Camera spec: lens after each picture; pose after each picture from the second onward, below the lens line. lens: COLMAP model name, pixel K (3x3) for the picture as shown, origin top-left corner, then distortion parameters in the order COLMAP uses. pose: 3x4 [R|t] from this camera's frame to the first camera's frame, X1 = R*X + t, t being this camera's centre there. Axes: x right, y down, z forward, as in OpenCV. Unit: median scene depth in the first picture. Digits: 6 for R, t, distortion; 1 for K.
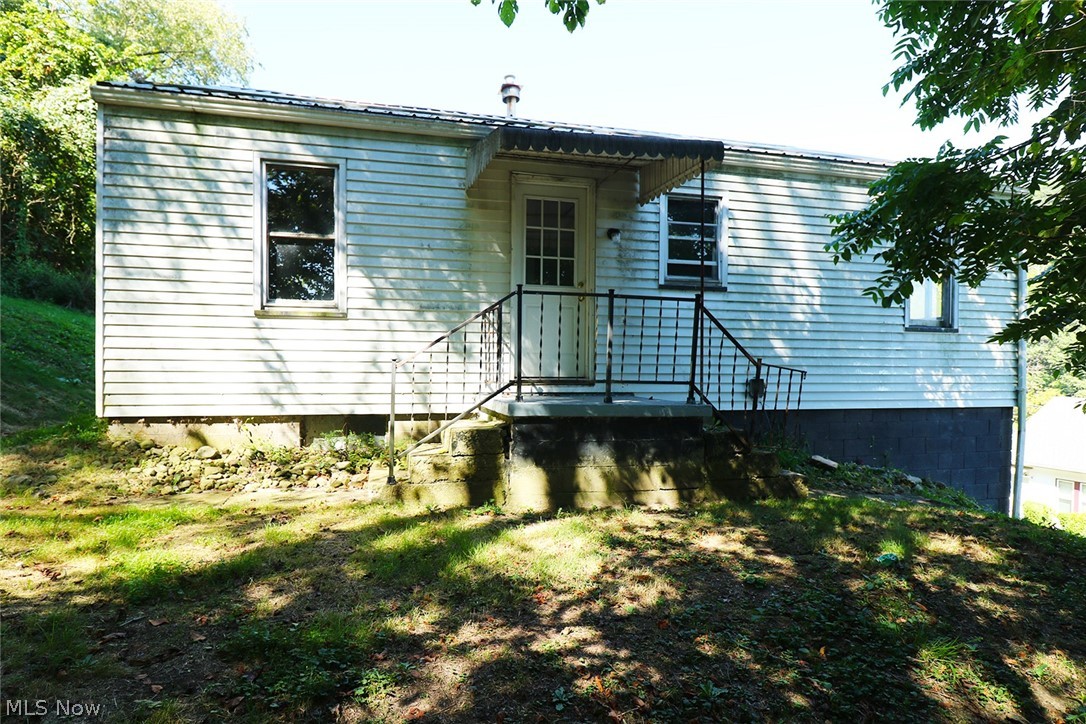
lens RADIAL K [[579.3, 0, 543.0], [0, 579.3, 362.0], [0, 0, 1]] dist [-0.001871, -0.001329]
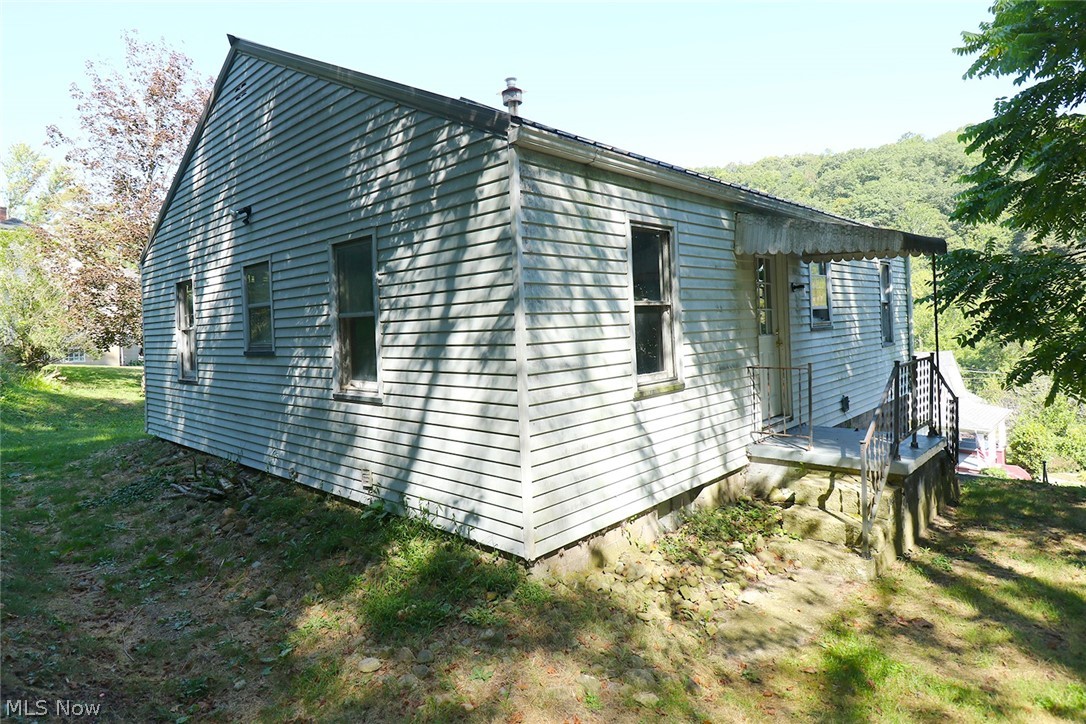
lens RADIAL K [[603.9, 0, 543.1], [0, 603.9, 312.3], [0, 0, 1]] dist [0.004130, 0.000470]
pose [[0.837413, -0.026819, 0.545913, -1.108102], [0.034627, 0.999392, -0.004021, -0.212249], [-0.545473, 0.022271, 0.837832, 0.302412]]
